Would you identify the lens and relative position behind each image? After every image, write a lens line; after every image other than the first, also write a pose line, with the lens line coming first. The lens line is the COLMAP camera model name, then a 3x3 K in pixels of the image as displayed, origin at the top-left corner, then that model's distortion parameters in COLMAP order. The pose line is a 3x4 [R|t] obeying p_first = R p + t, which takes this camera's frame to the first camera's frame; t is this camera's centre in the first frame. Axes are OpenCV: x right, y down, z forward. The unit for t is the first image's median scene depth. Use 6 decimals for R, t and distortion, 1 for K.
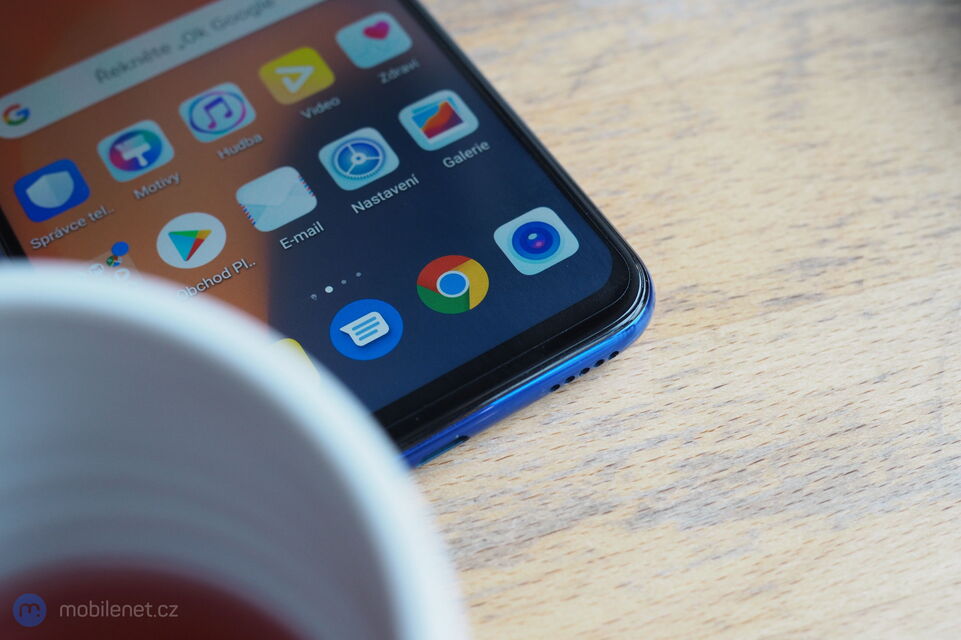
lens RADIAL K [[1416.3, 0, 483.9], [0, 1416.3, 320.5], [0, 0, 1]] dist [-0.112992, 0.000000]
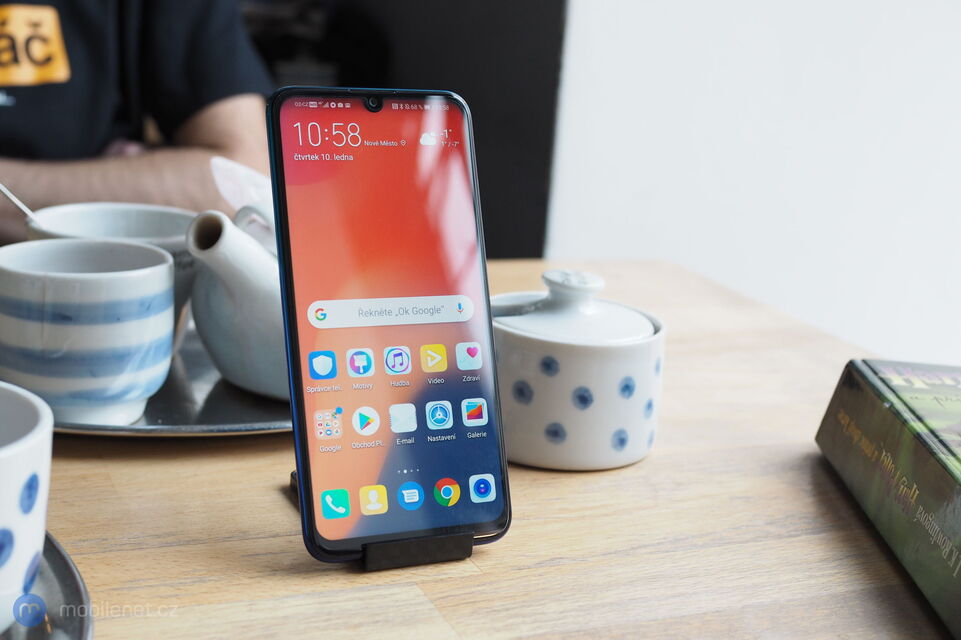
lens RADIAL K [[1416.3, 0, 487.6], [0, 1416.3, 346.6], [0, 0, 1]] dist [-0.112992, 0.000000]
pose [[0.801742, 0.481836, 0.353617, -0.908914], [-0.573291, 0.787250, 0.227101, -0.782187], [-0.168959, -0.384801, 0.907403, -1.109580]]
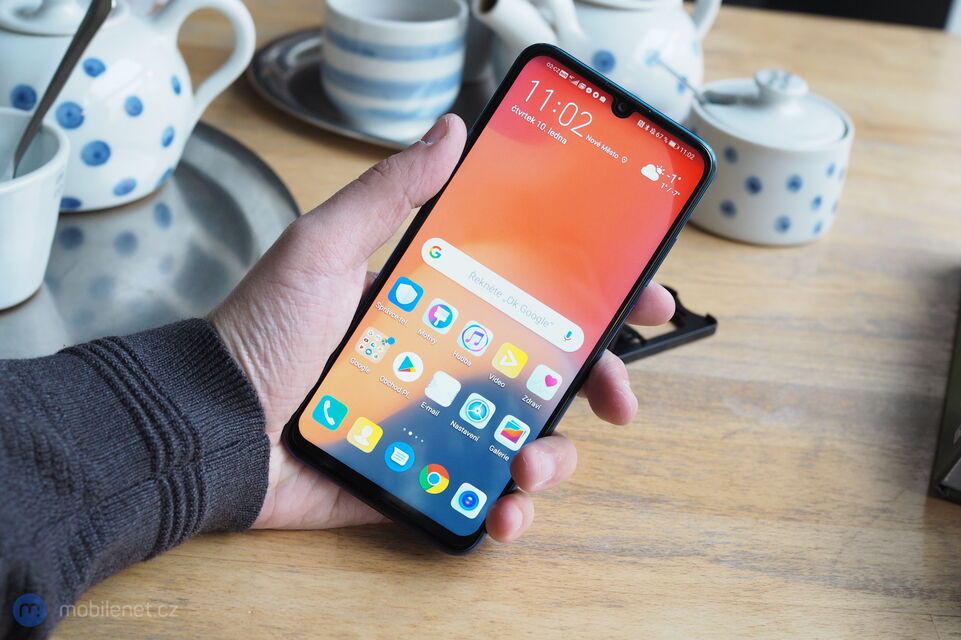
lens RADIAL K [[1416.3, 0, 482.6], [0, 1416.3, 325.0], [0, 0, 1]] dist [-0.112992, 0.000000]
pose [[0.431726, 0.901236, 0.037226, -0.290863], [-0.768850, 0.346099, 0.537666, -1.375030], [0.471680, -0.260746, 0.842335, -0.861866]]
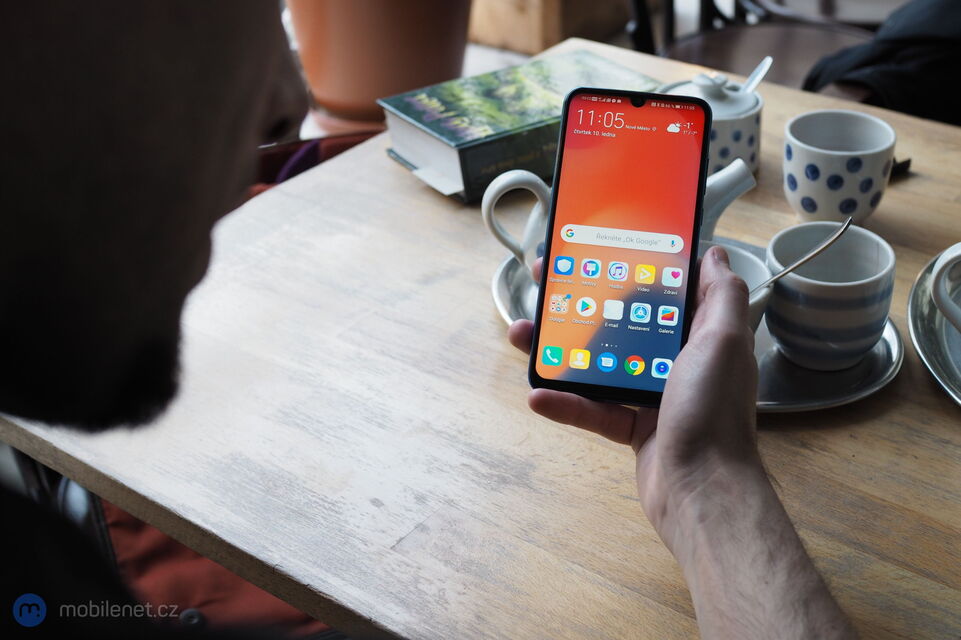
lens RADIAL K [[1416.3, 0, 479.8], [0, 1416.3, 319.7], [0, 0, 1]] dist [-0.112992, 0.000000]
pose [[0.768419, 0.612104, -0.186708, 0.257017], [-0.484395, 0.746995, 0.455367, -1.449391], [0.418202, -0.259473, 0.870506, -2.105078]]
